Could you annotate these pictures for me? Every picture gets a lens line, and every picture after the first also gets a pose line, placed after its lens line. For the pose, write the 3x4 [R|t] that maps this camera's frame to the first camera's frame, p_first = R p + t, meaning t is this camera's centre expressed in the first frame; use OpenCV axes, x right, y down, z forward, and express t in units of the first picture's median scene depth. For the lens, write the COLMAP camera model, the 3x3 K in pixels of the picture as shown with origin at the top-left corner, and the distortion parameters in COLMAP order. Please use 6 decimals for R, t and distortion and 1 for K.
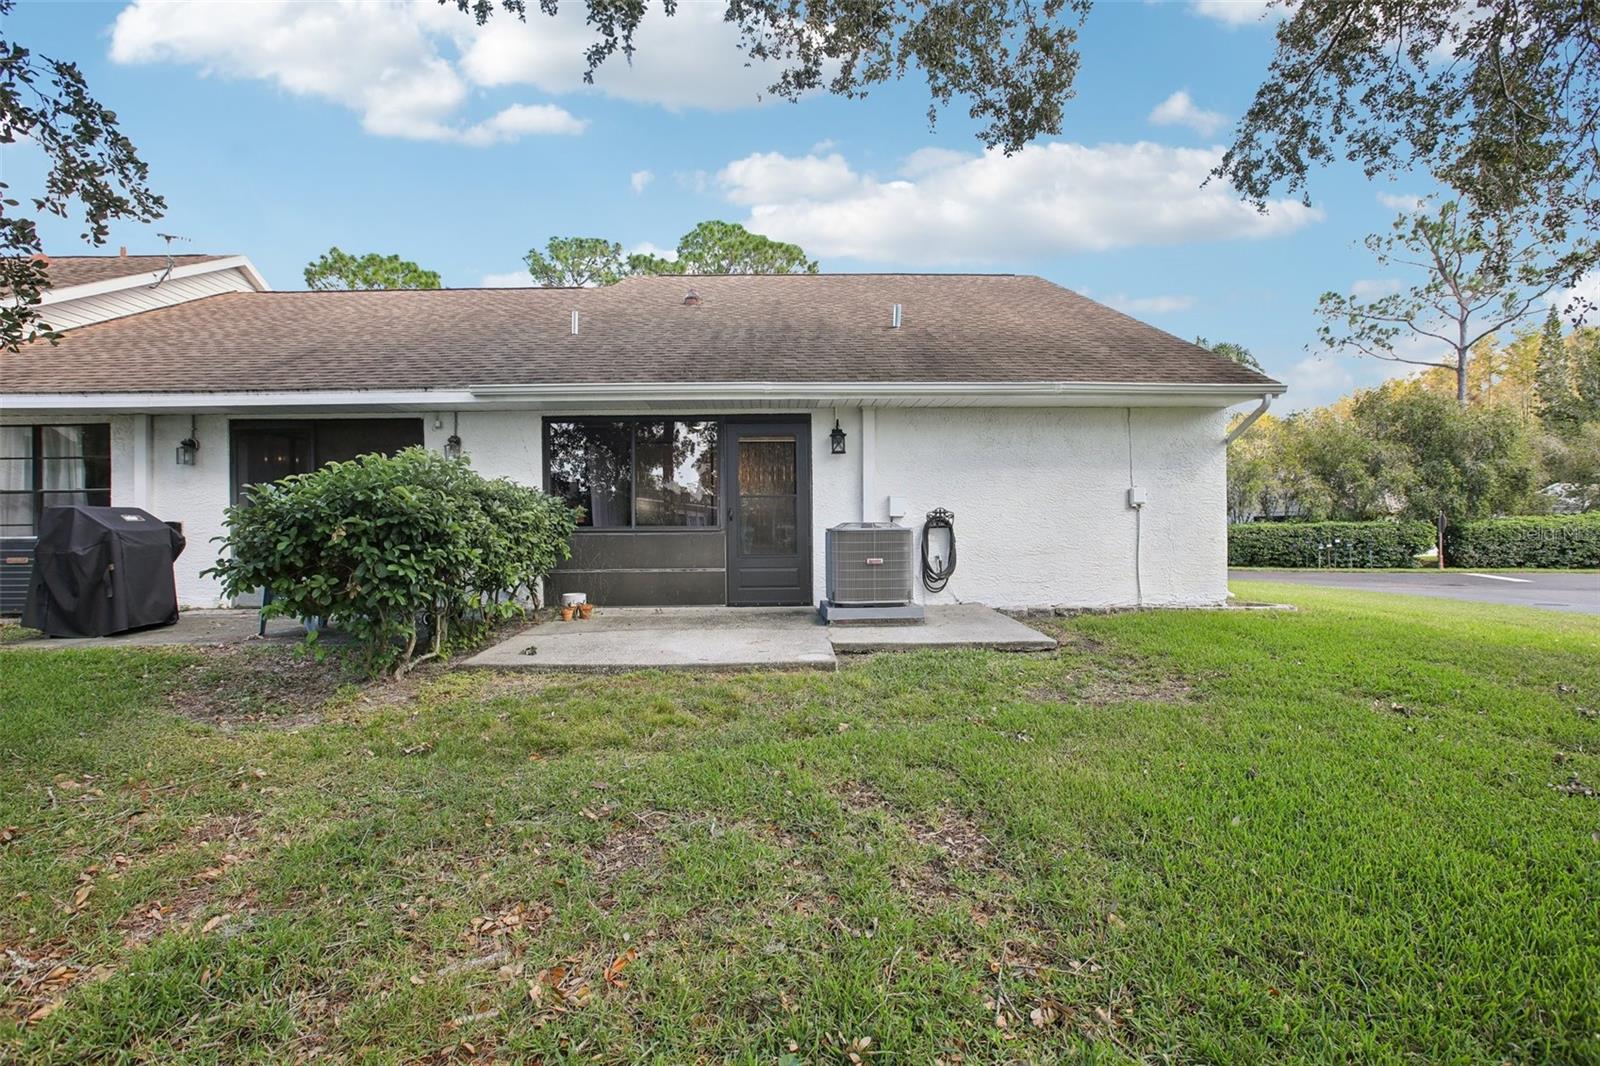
lens RADIAL K [[744.7, 0, 793.0], [0, 744.7, 515.0], [0, 0, 1]] dist [-0.058937, 0.025581]
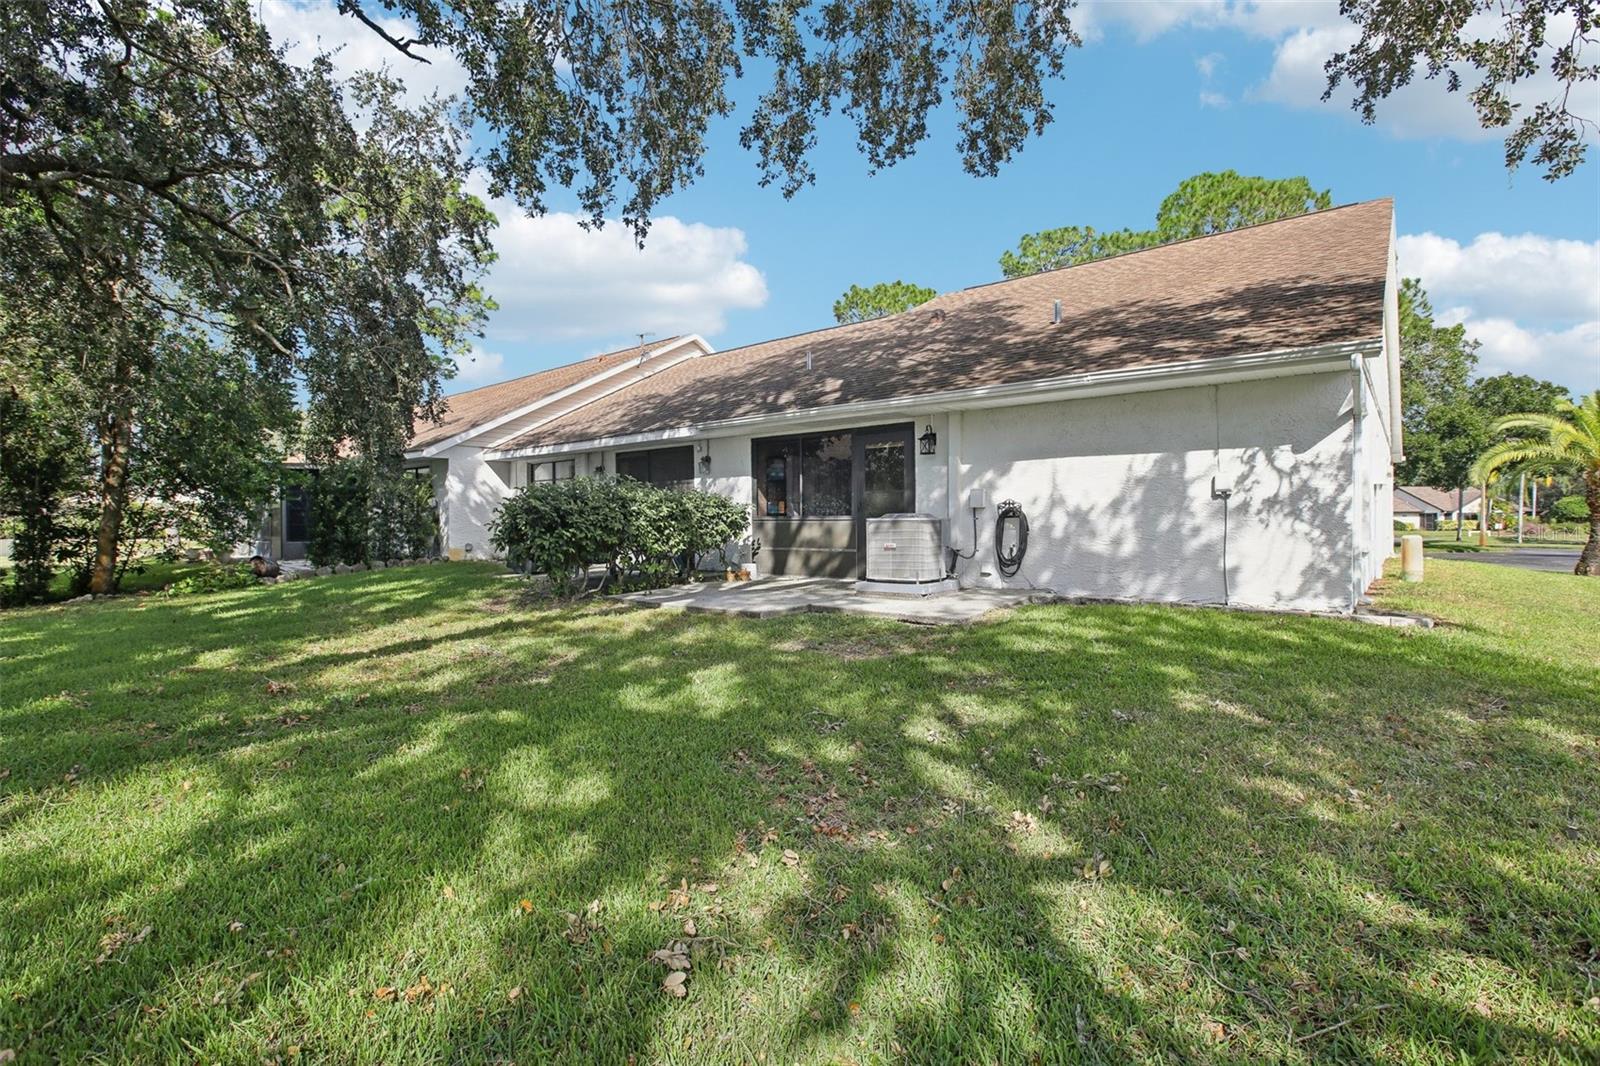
lens RADIAL K [[744.7, 0, 793.0], [0, 744.7, 515.0], [0, 0, 1]] dist [-0.058937, 0.025581]
pose [[0.745611, -0.000753, -0.666381, 0.662993], [0.013432, 0.999813, 0.013899, -0.005436], [0.666246, -0.019314, 0.745482, -0.016408]]
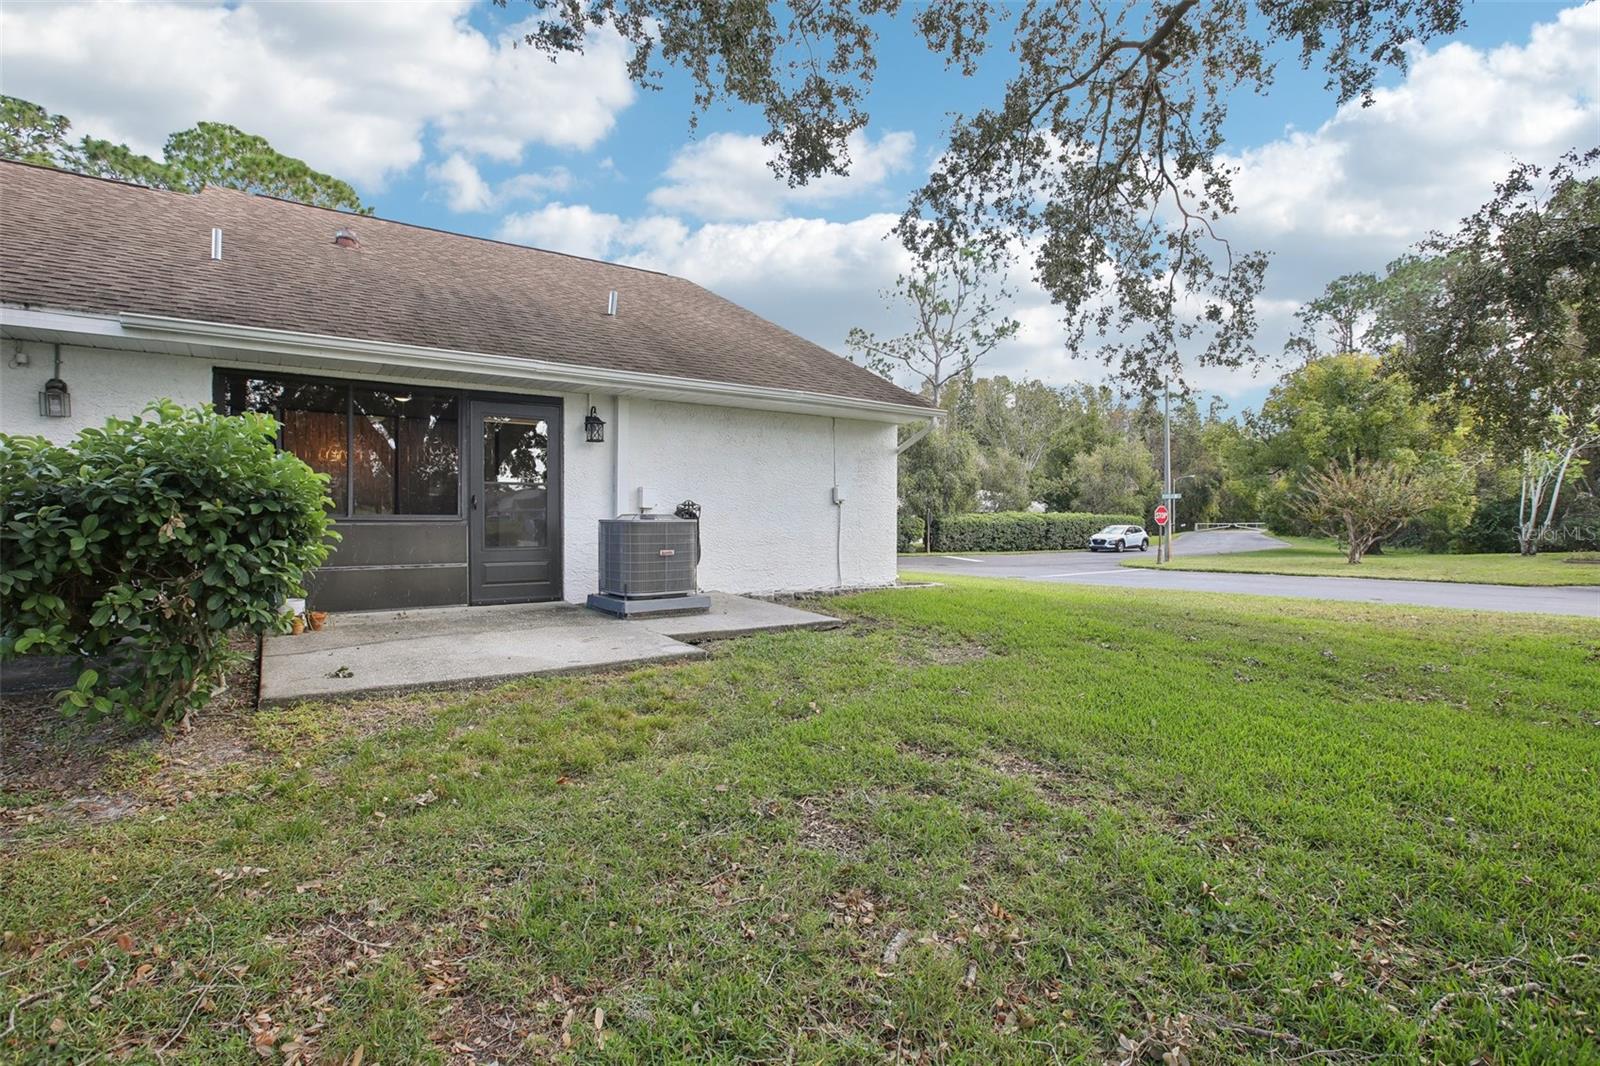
lens RADIAL K [[742.7, 0, 814.2], [0, 742.7, 511.6], [0, 0, 1]] dist [-0.049329, 0.017541]
pose [[0.827214, 0.015645, 0.561669, -0.236019], [-0.020777, 0.999780, 0.002751, -0.000698], [-0.561502, -0.013945, 0.827358, 0.044807]]
